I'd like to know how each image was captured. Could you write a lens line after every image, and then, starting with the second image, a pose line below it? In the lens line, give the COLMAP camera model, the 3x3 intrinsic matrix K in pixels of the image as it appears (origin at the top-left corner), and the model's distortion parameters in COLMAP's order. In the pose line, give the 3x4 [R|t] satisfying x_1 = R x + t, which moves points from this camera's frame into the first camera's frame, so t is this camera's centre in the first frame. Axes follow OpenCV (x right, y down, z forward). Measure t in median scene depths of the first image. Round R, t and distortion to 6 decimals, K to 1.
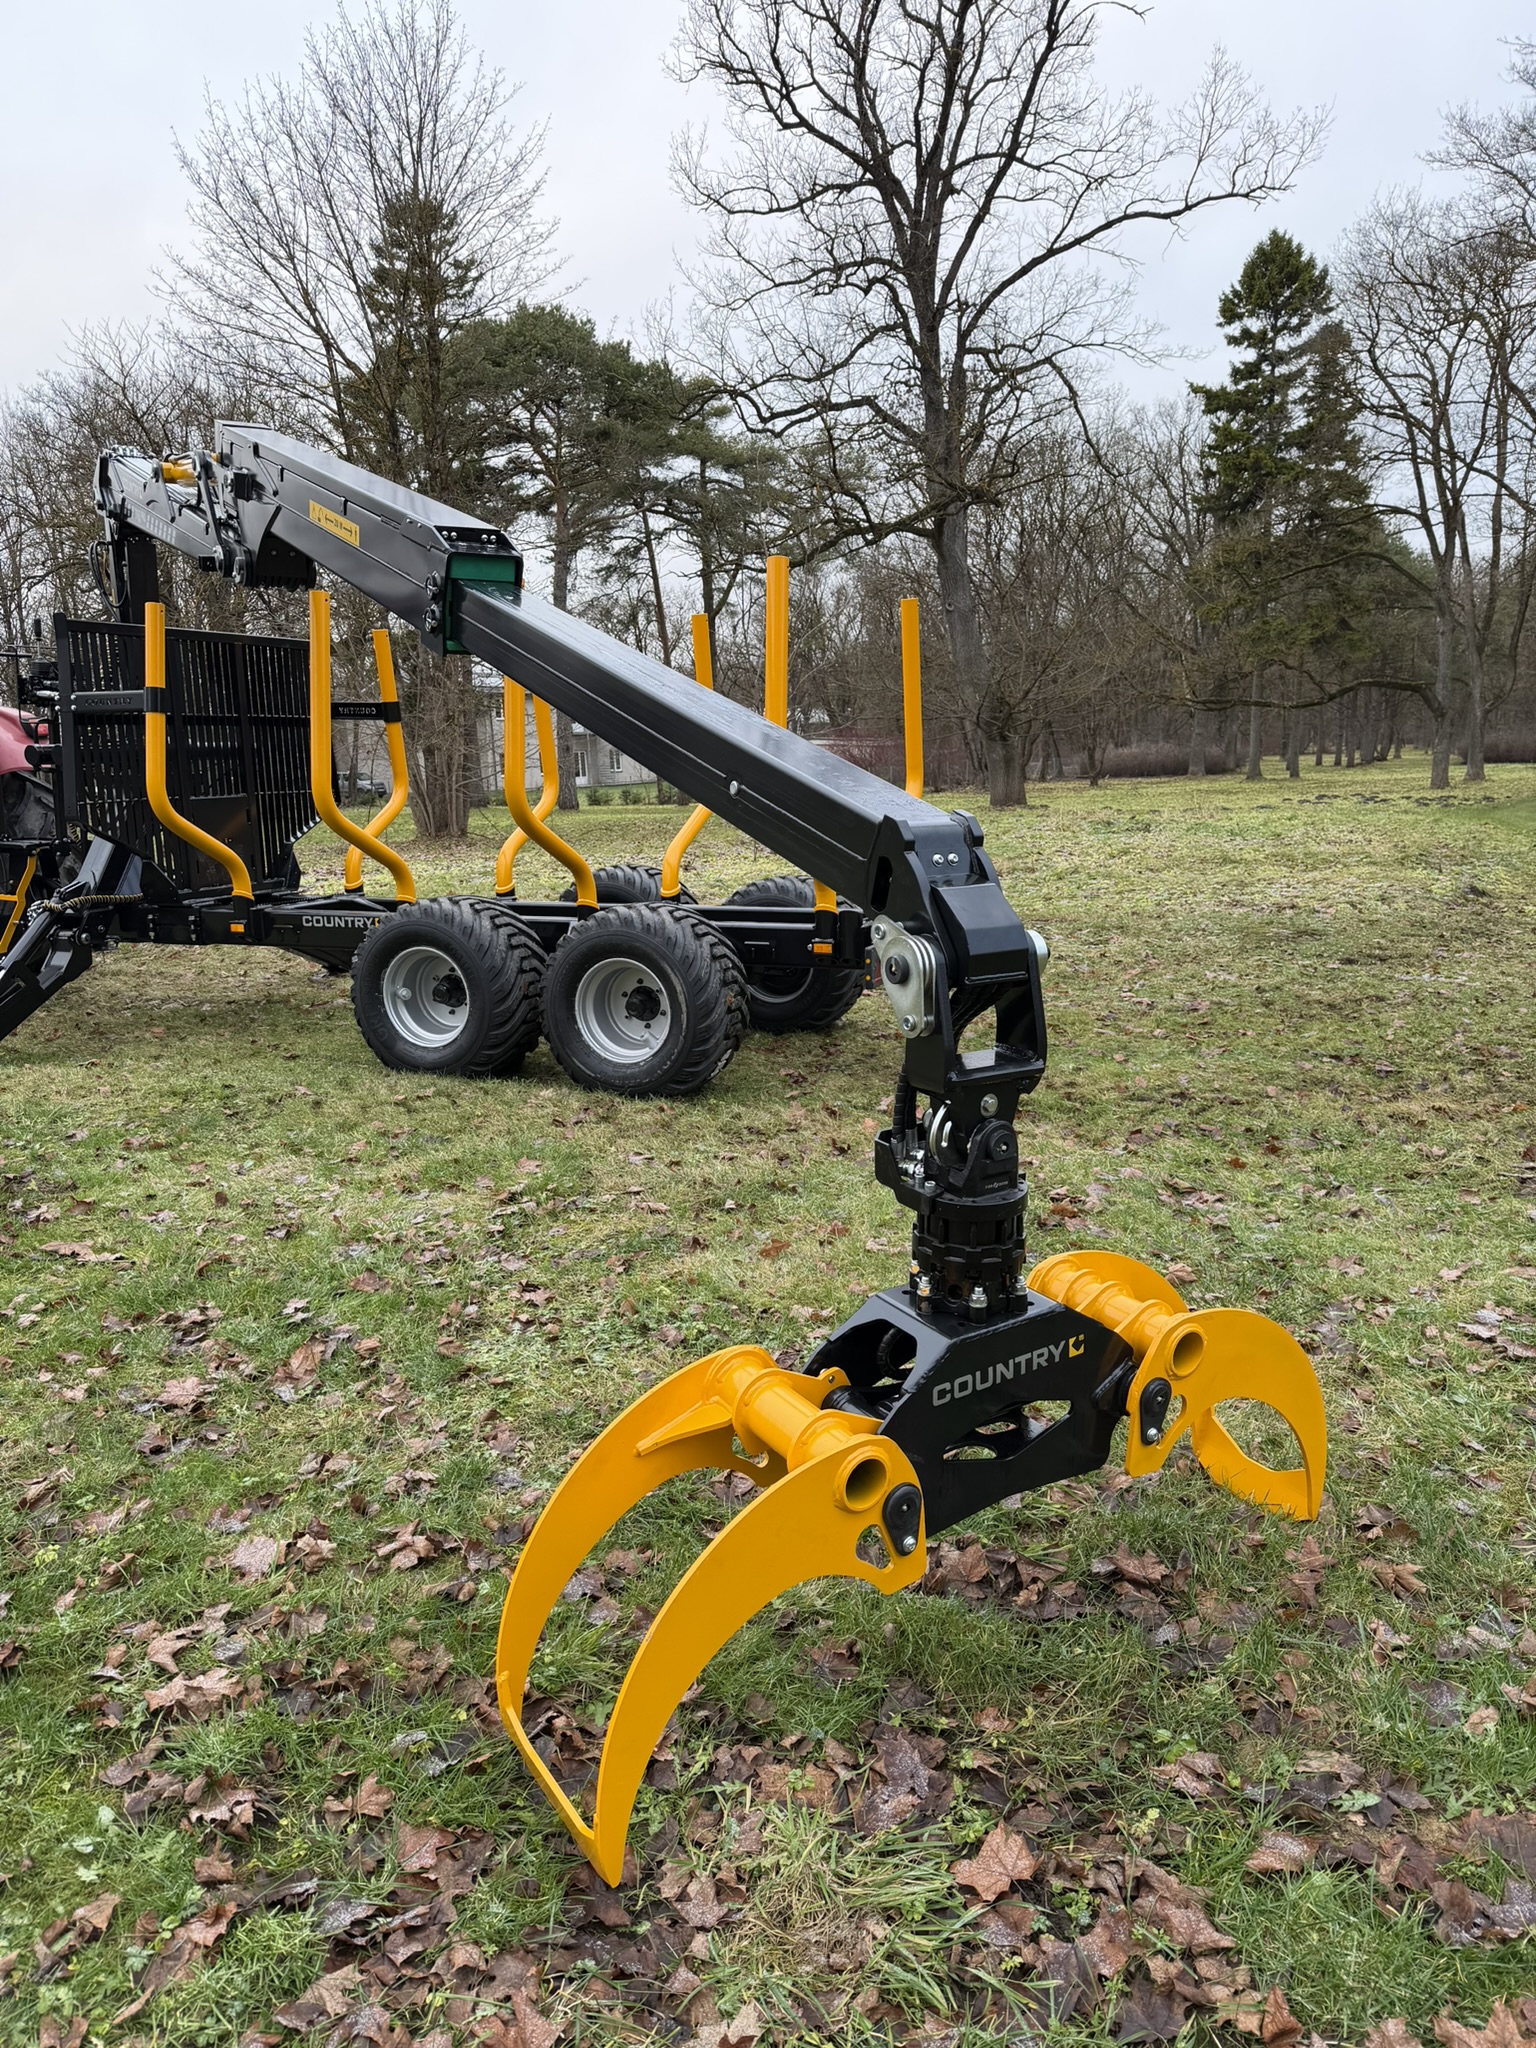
lens RADIAL K [[1431.5, 0, 767.6], [0, 1431.5, 997.6], [0, 0, 1]] dist [0.024218, -0.026295]
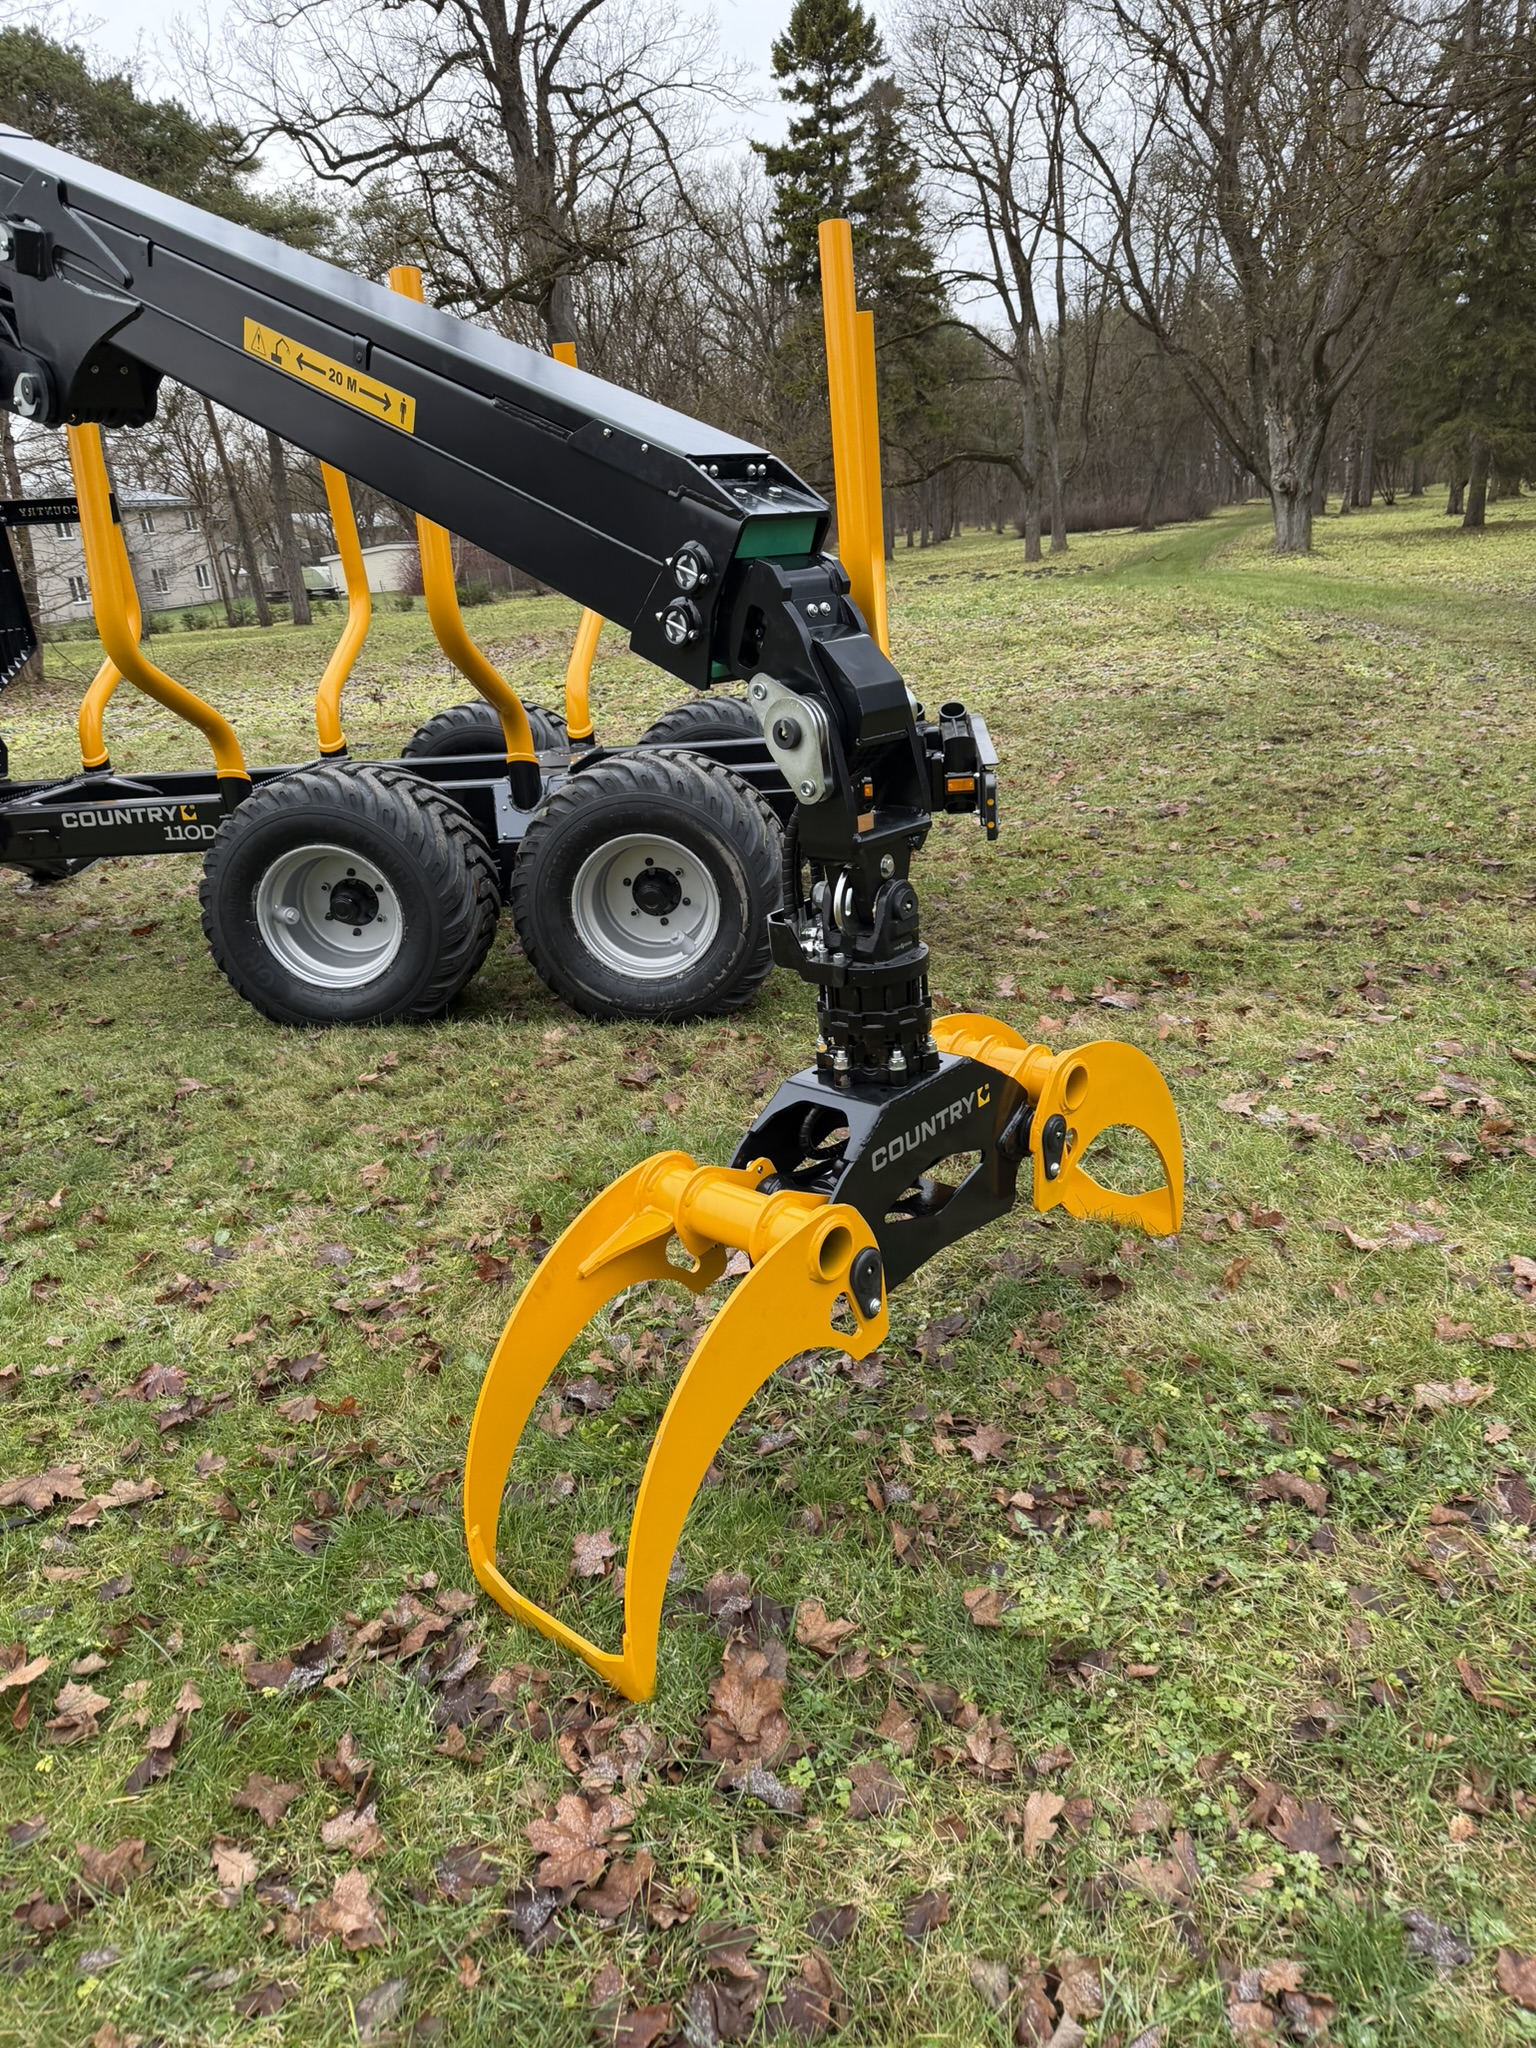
lens RADIAL K [[1431.5, 0, 765.3], [0, 1431.5, 1009.2], [0, 0, 1]] dist [0.024218, -0.026295]
pose [[0.960775, -0.131104, 0.244383, -0.031534], [0.095974, 0.983935, 0.150539, 0.002933], [-0.260193, -0.121179, 0.957922, 0.014544]]
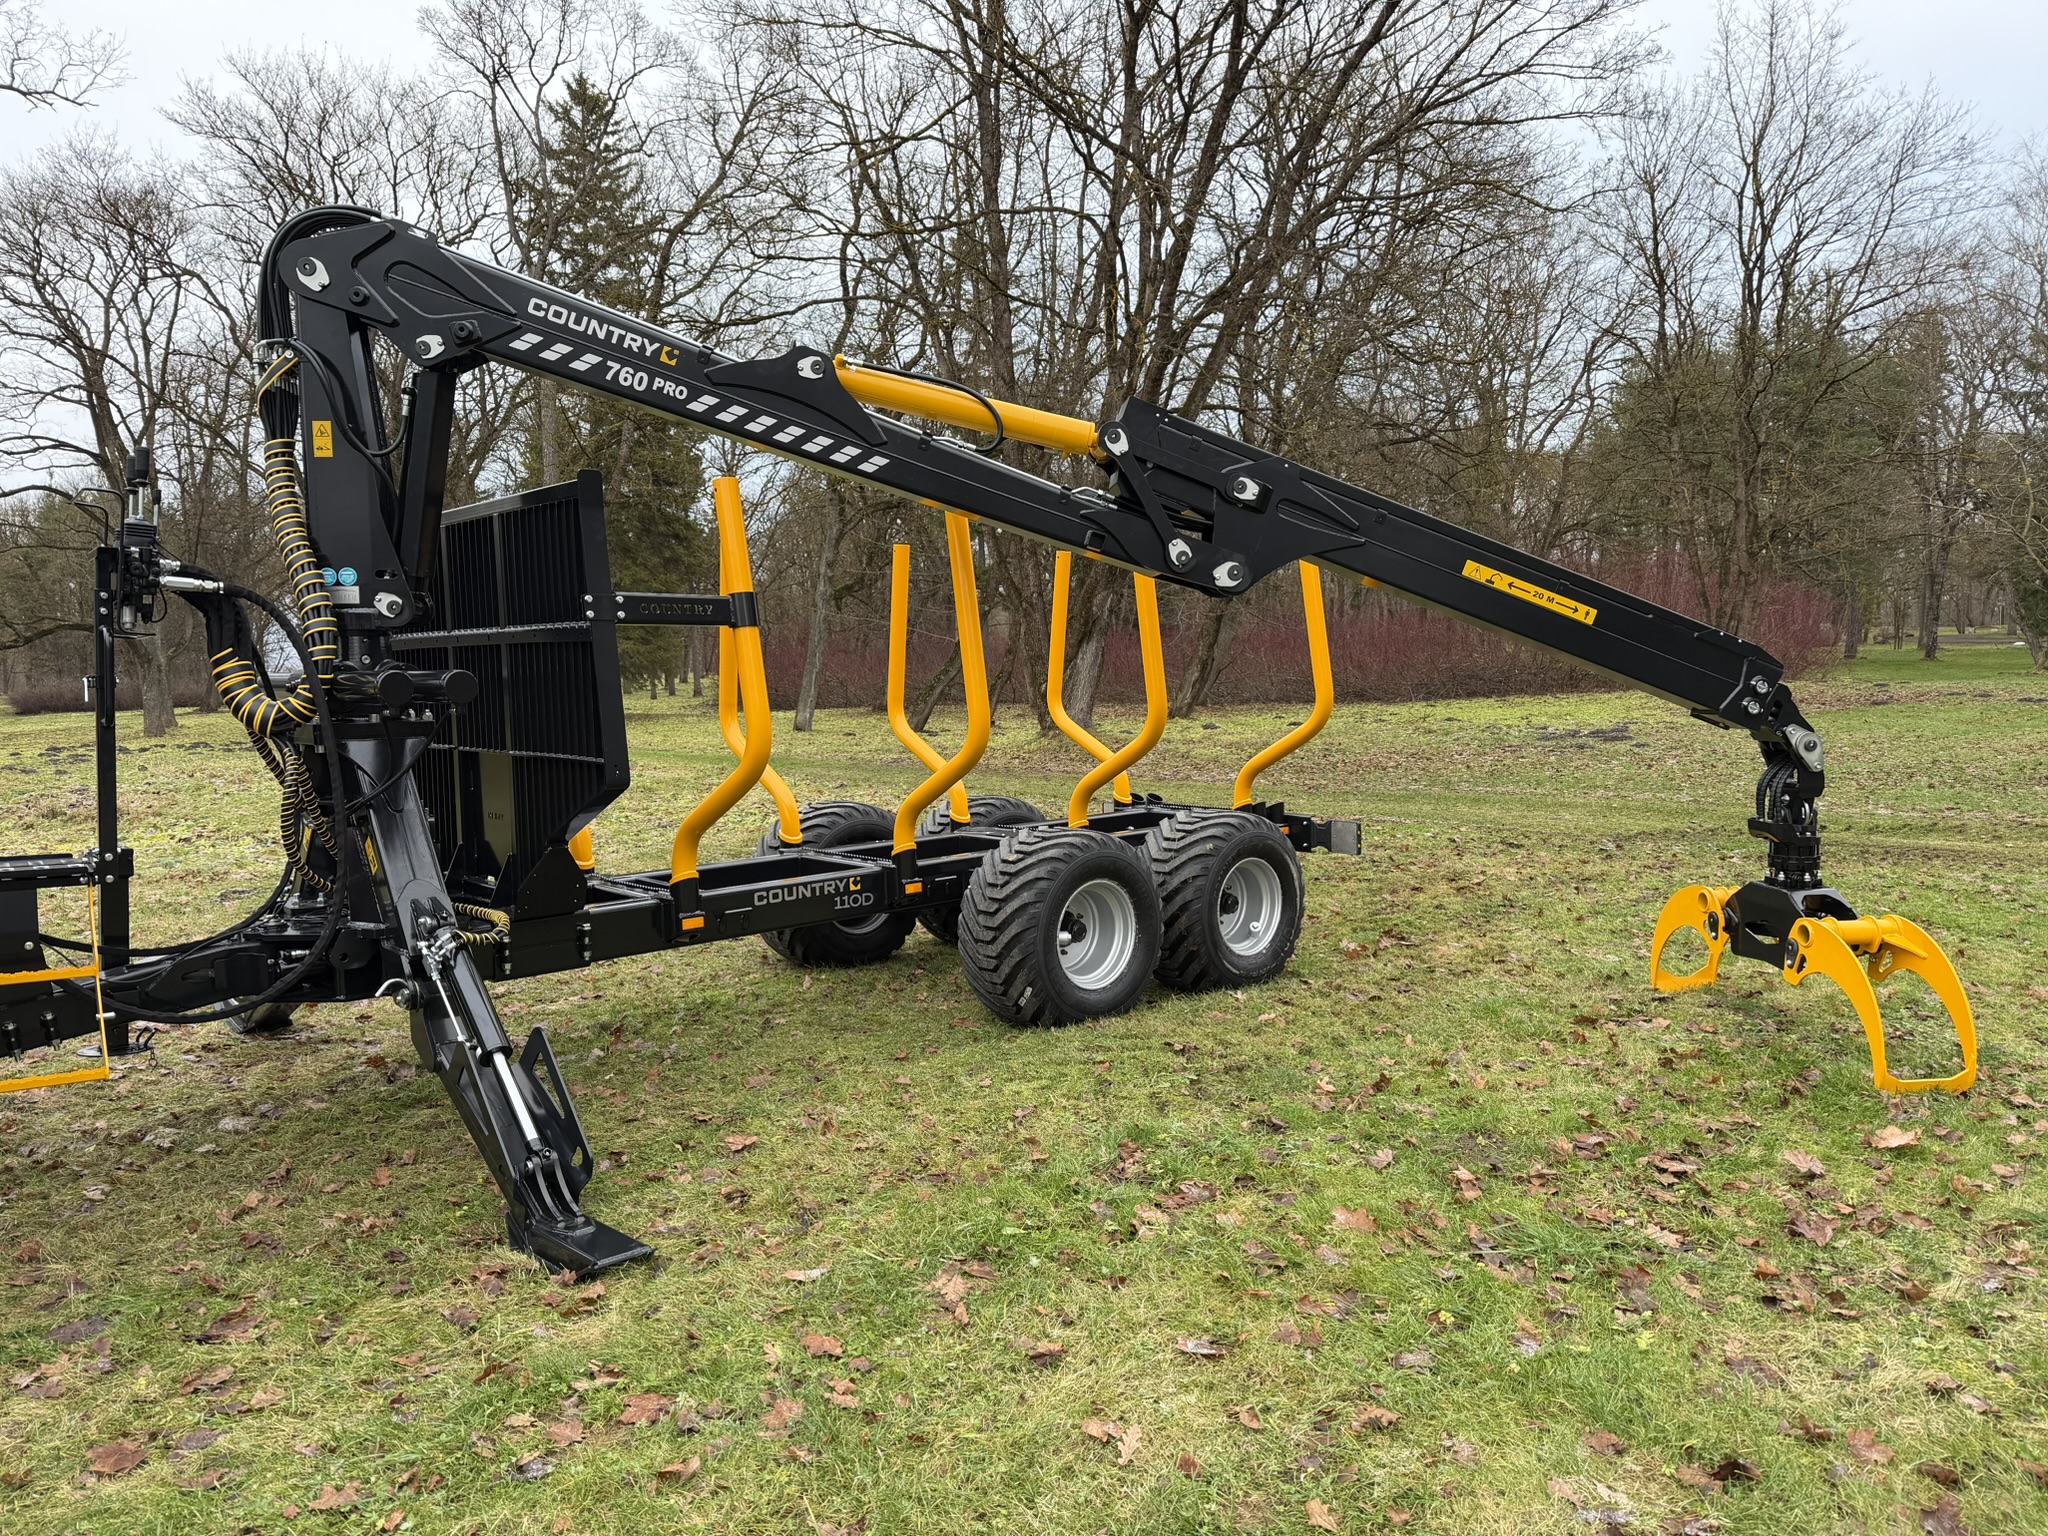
lens RADIAL K [[1431.5, 0, 1019.5], [0, 1431.5, 775.2], [0, 0, 1]] dist [0.024218, -0.026295]
pose [[0.446815, -0.056521, 0.892839, -0.468422], [0.161982, 0.986618, -0.018605, -0.023022], [-0.879840, 0.152936, 0.449991, 0.180626]]
